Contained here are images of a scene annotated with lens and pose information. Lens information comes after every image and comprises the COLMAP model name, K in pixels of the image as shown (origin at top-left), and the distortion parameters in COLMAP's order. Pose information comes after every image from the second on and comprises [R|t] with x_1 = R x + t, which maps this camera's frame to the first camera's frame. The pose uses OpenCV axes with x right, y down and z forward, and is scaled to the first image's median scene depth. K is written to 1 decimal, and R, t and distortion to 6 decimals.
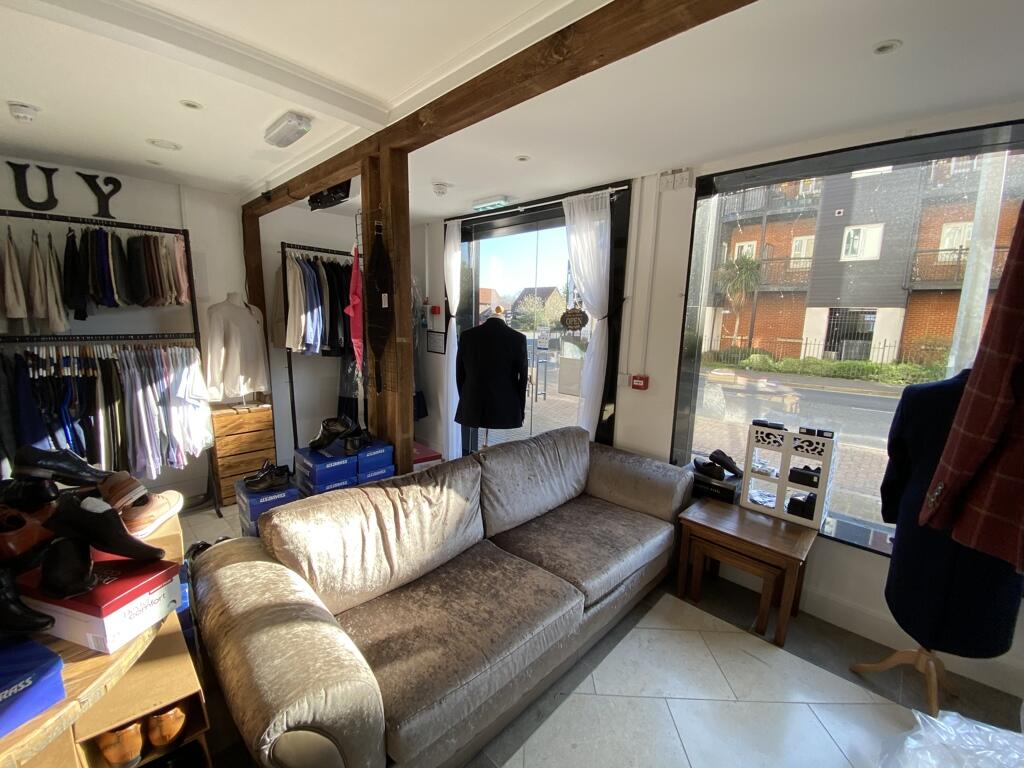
lens RADIAL K [[414.5, 0, 512.0], [0, 414.5, 384.0], [0, 0, 1]] dist [0.029789, -0.026760]
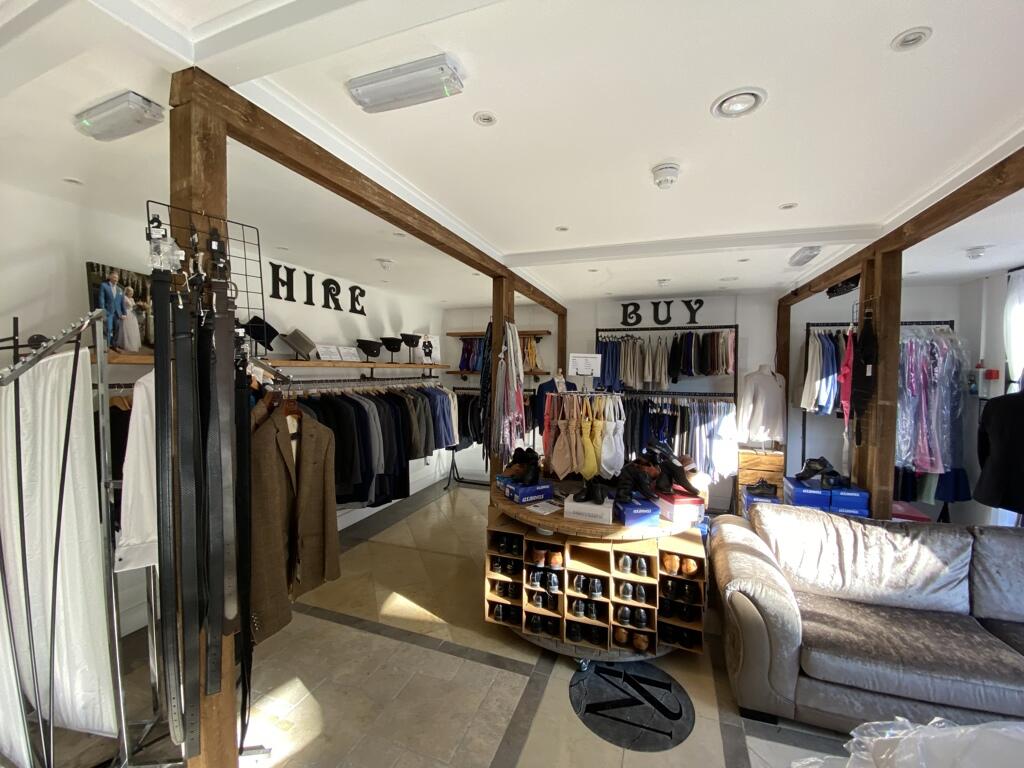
lens RADIAL K [[414.5, 0, 512.0], [0, 414.5, 384.0], [0, 0, 1]] dist [0.029789, -0.026760]
pose [[0.404314, 0.010256, -0.914563, 0.340016], [-0.148646, 0.987380, -0.054641, 0.054247], [0.902460, 0.158038, 0.400736, -0.378510]]
